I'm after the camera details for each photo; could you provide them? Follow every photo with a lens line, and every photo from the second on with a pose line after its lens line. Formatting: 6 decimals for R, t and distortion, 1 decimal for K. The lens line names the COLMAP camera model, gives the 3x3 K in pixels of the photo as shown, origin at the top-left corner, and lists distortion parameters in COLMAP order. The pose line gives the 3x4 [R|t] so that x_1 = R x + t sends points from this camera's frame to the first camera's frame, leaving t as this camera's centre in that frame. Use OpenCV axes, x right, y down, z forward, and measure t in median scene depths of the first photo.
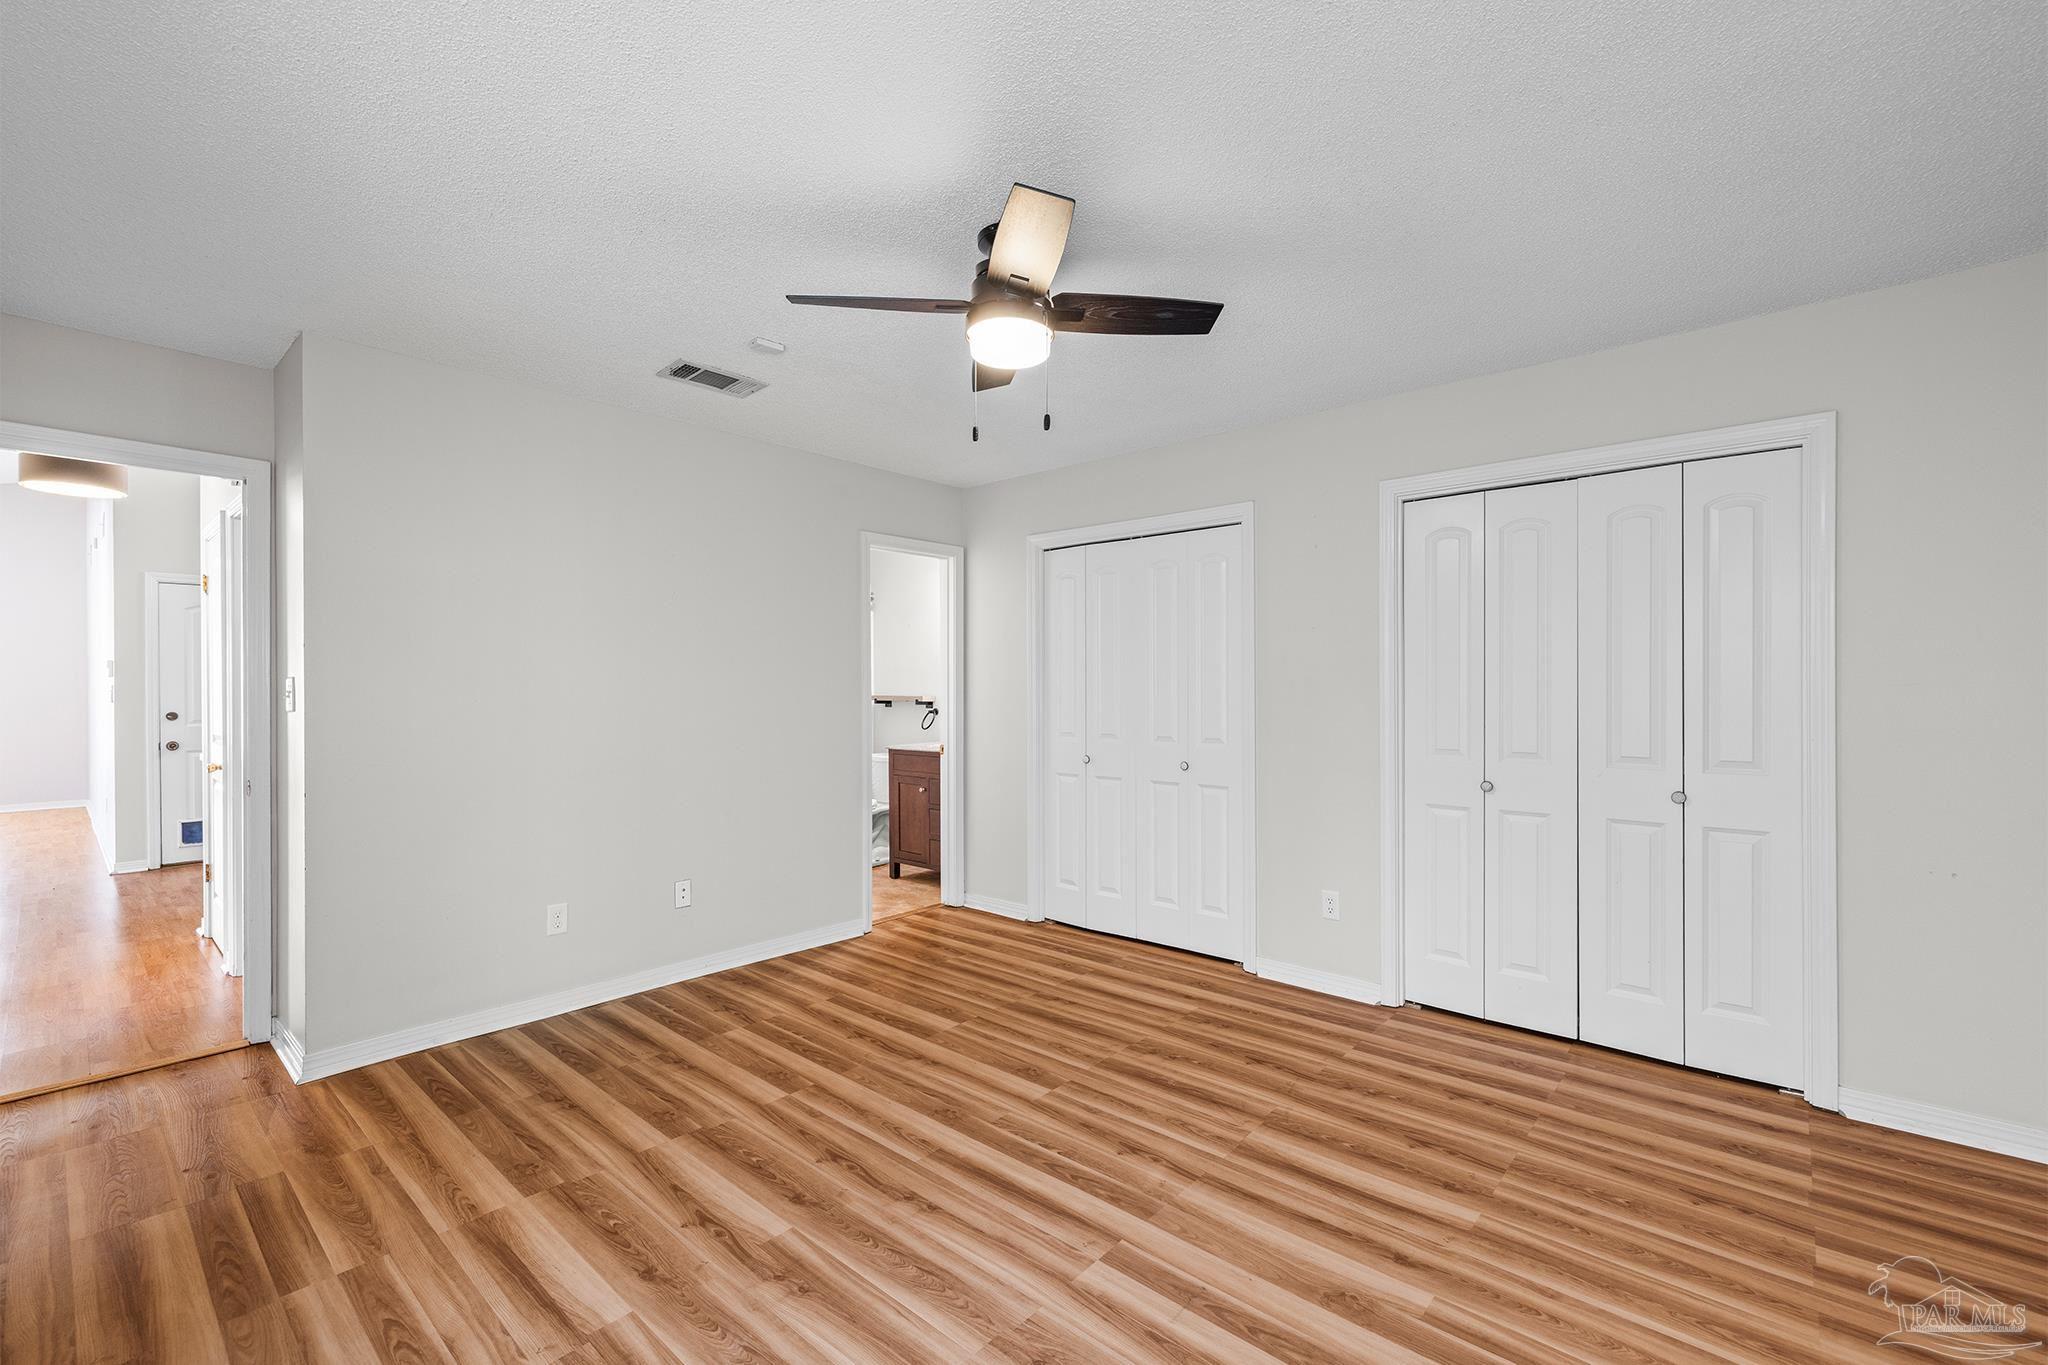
lens RADIAL K [[860.5, 0, 1024.0], [0, 860.5, 682.5], [0, 0, 1]] dist [0.001550, 0.000377]
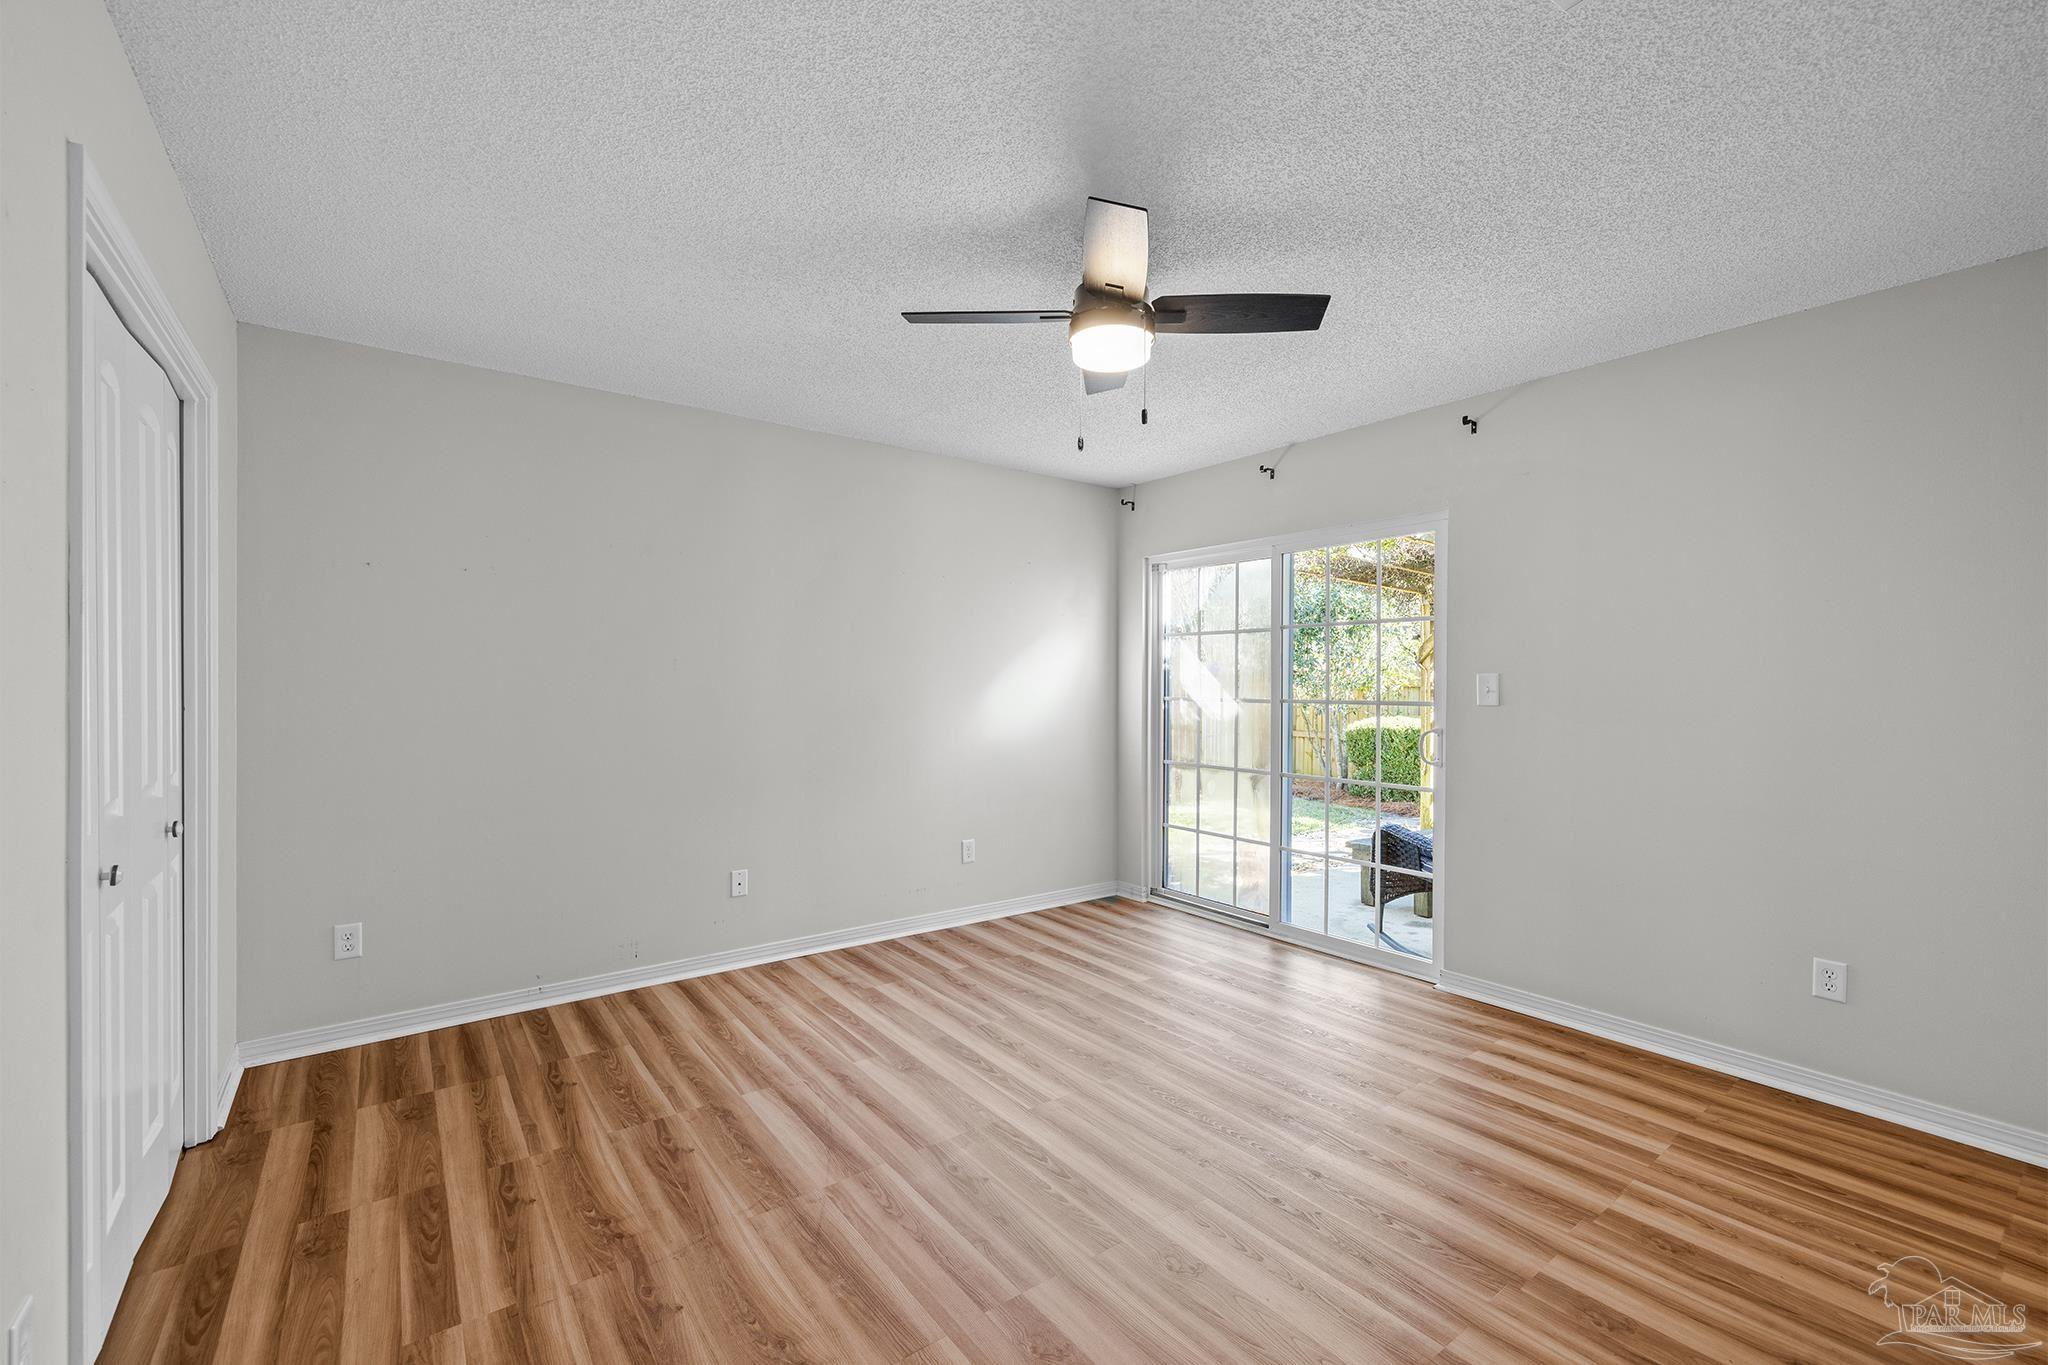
lens RADIAL K [[860.5, 0, 1024.0], [0, 860.5, 682.5], [0, 0, 1]] dist [0.001550, 0.000377]
pose [[-0.979006, -0.002889, 0.203810, -0.131675], [-0.003182, 0.999994, -0.001114, 0.008665], [-0.203806, -0.001739, -0.979010, 2.110597]]
